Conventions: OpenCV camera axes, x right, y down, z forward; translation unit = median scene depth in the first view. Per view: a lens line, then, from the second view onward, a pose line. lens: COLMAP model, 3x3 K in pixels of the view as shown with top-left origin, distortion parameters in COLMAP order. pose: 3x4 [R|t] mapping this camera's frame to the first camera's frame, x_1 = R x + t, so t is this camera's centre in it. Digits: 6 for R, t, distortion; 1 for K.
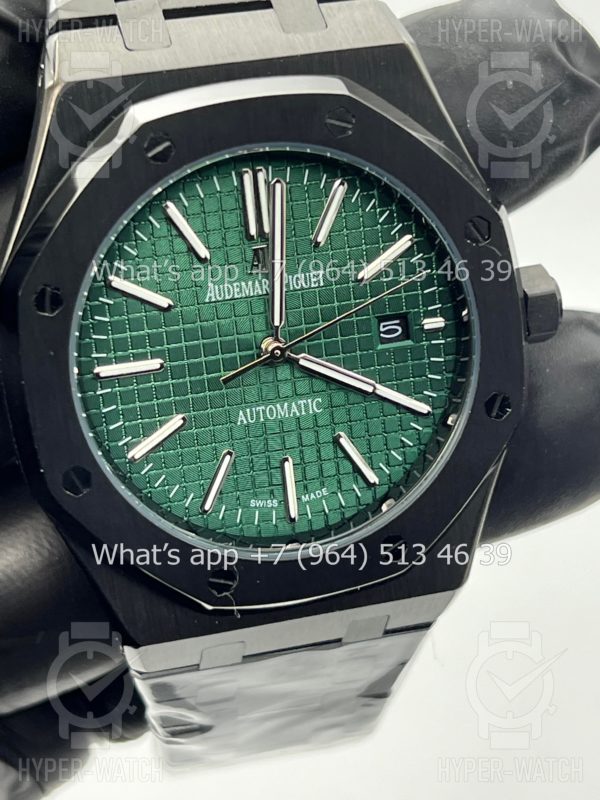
lens RADIAL K [[1919.8, 0, 300.0], [0, 1919.8, 400.0], [0, 0, 1]] dist [0.127185, 0.312973]
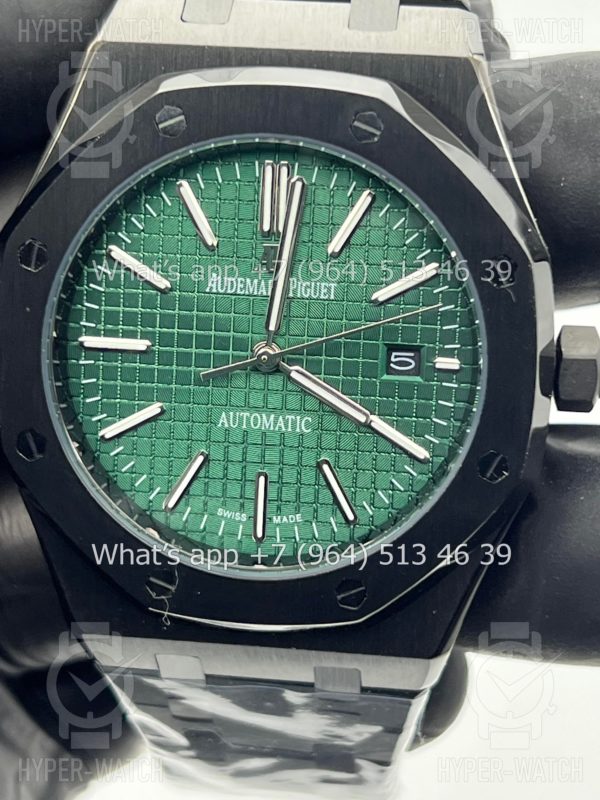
lens RADIAL K [[1919.8, 0, 300.0], [0, 1919.8, 400.0], [0, 0, 1]] dist [0.127185, 0.312973]
pose [[0.930504, 0.198503, -0.307829, 0.294758], [-0.211730, 0.977279, -0.009819, 0.000910], [0.298886, 0.074313, 0.951391, 0.111281]]
